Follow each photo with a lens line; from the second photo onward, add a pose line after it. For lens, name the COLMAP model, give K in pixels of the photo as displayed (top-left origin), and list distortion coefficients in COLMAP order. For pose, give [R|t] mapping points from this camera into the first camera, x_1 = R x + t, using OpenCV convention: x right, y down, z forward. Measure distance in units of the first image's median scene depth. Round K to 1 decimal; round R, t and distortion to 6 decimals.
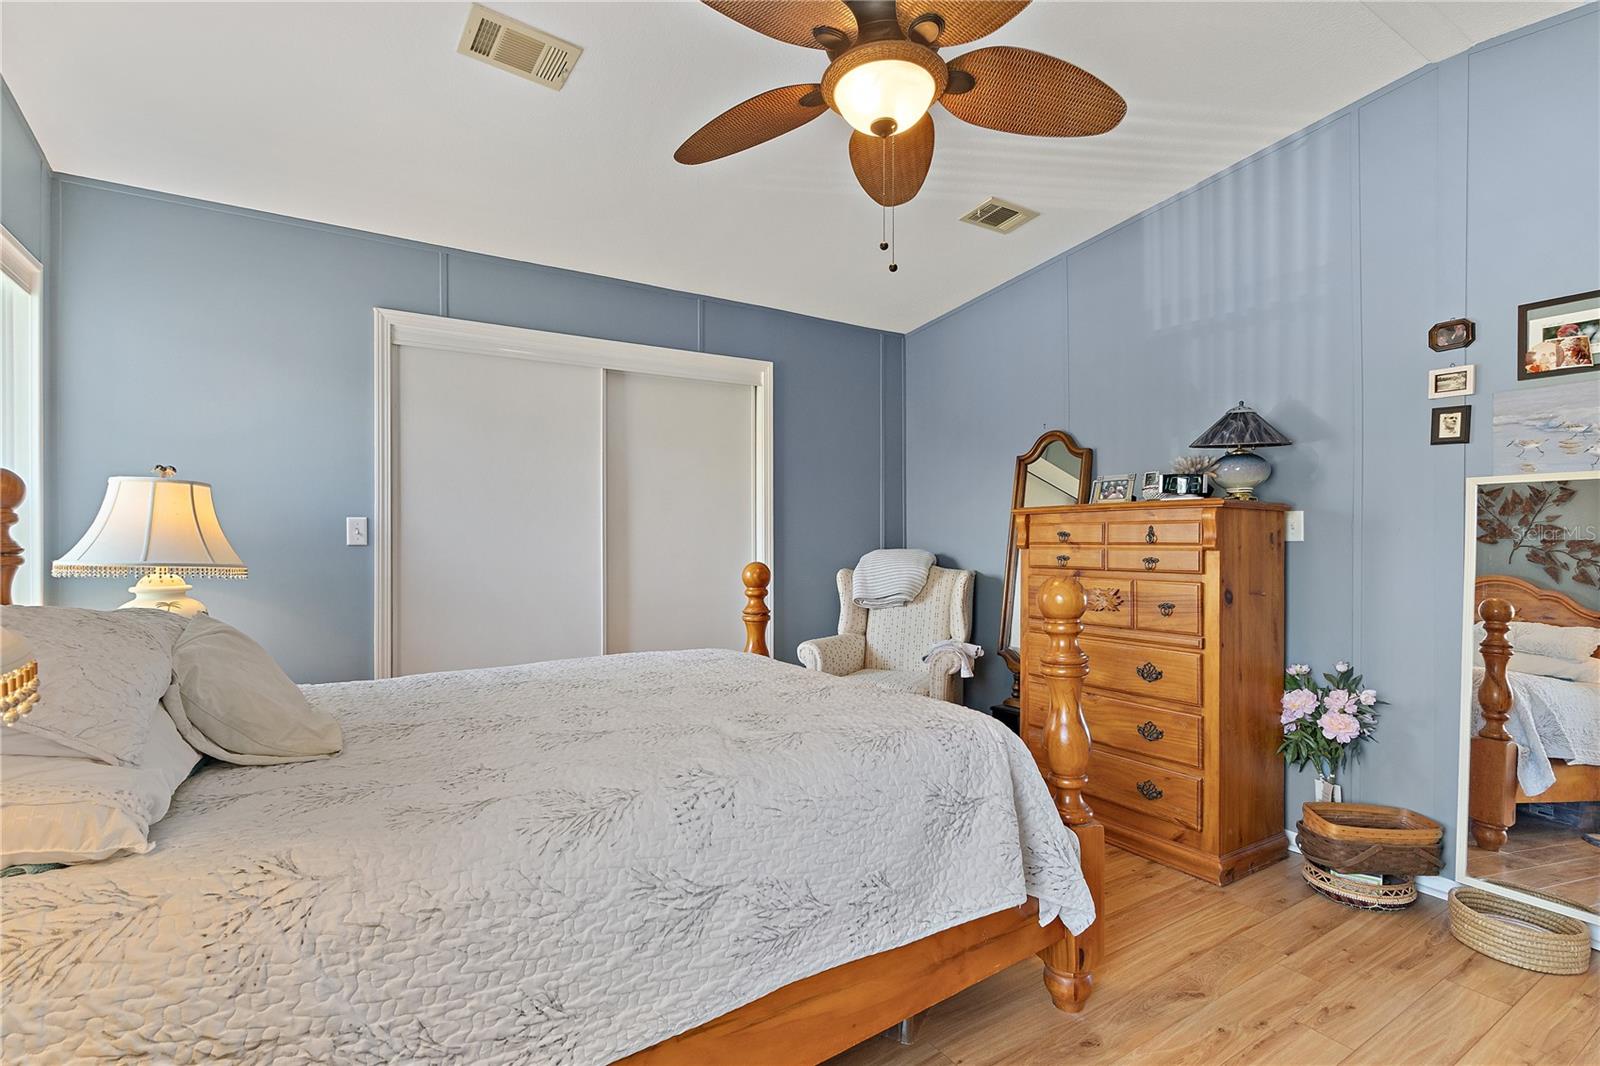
lens RADIAL K [[755.6, 0, 798.5], [0, 755.6, 545.1], [0, 0, 1]] dist [0.000045, -0.000121]
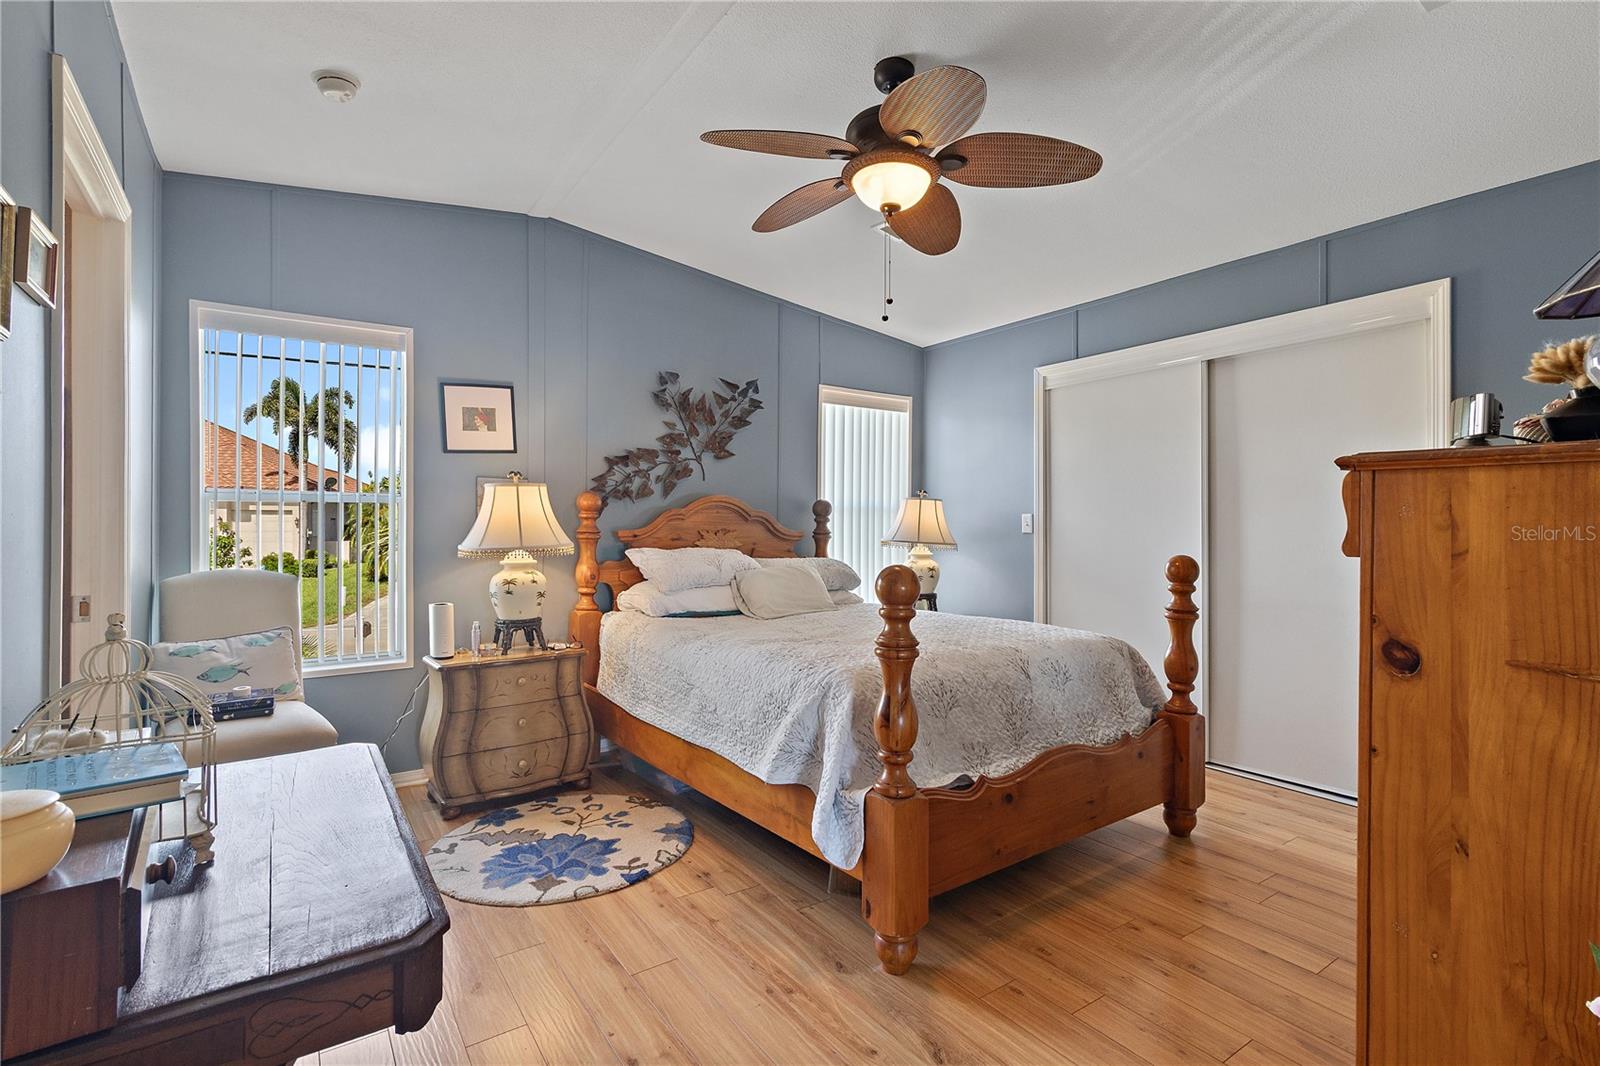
lens RADIAL K [[755.5, 0, 792.0], [0, 755.5, 526.3], [0, 0, 1]] dist [-0.001044, -0.000156]
pose [[0.033666, -0.000047, -0.999433, 0.849326], [-0.015712, 0.999876, -0.000576, -0.004498], [0.999310, 0.015722, 0.033661, 0.488407]]
